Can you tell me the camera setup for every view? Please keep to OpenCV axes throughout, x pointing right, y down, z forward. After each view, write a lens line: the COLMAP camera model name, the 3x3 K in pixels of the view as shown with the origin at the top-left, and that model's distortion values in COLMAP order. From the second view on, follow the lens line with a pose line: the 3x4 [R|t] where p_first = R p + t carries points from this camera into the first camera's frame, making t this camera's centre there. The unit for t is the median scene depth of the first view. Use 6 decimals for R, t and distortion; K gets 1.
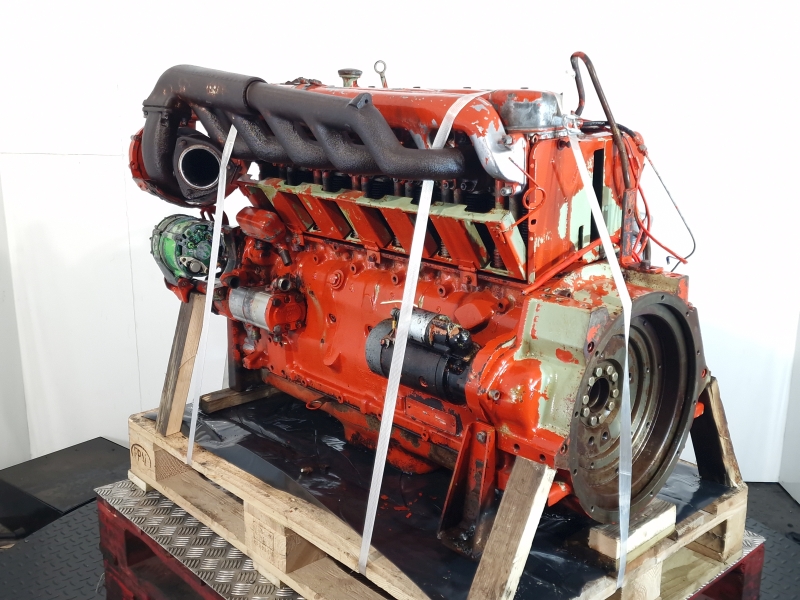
lens RADIAL K [[829.7, 0, 400.0], [0, 829.7, 300.0], [0, 0, 1]] dist [0.044126, -0.009823]
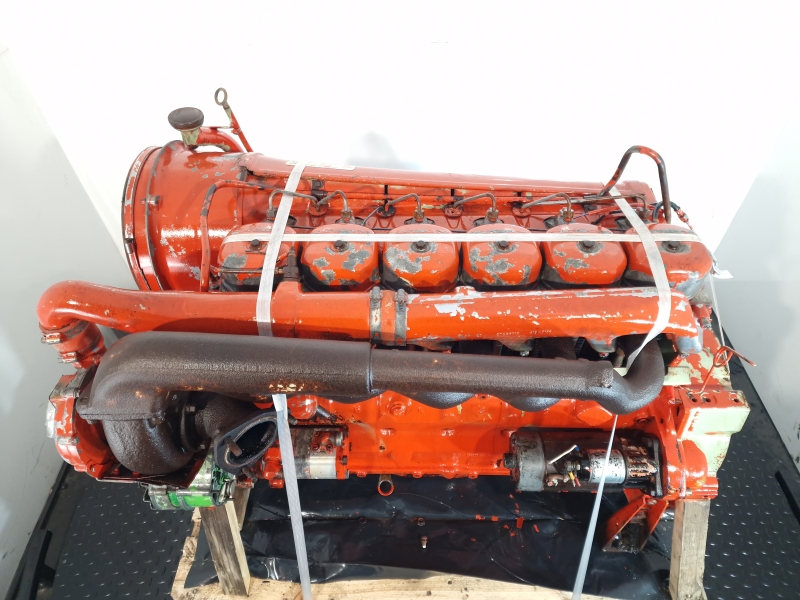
lens RADIAL K [[532.5, 0, 400.0], [0, 532.5, 300.0], [0, 0, 1]] dist [0.003581, 0.000649]
pose [[0.688672, -0.537921, 0.486181, -0.330630], [0.193643, 0.782621, 0.591614, -0.523250], [-0.698737, -0.313282, 0.643133, 0.698901]]
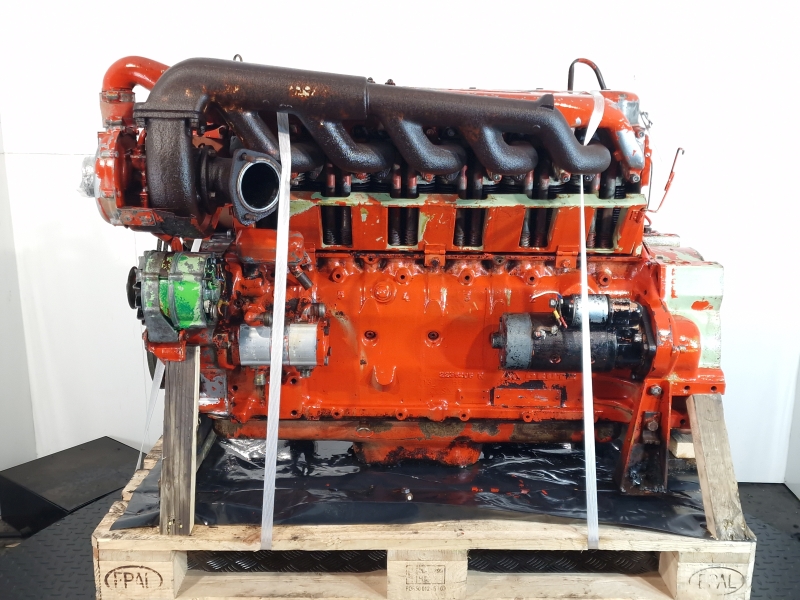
lens RADIAL K [[829.7, 0, 400.0], [0, 829.7, 300.0], [0, 0, 1]] dist [0.044126, -0.009823]
pose [[0.676174, -0.182420, 0.713801, -0.794886], [0.173931, 0.981000, 0.085943, -0.101040], [-0.715917, 0.066040, 0.695056, 0.363074]]
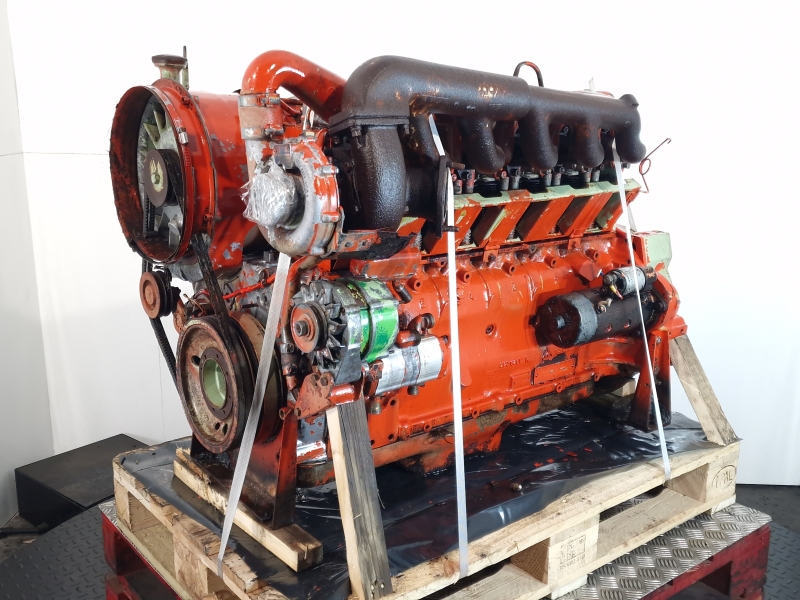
lens RADIAL K [[829.7, 0, 400.0], [0, 829.7, 300.0], [0, 0, 1]] dist [0.044126, -0.009823]
pose [[0.081622, -0.250973, 0.964547, -1.059491], [0.230955, 0.946196, 0.226655, -0.263068], [-0.969535, 0.204267, 0.135194, 1.009806]]
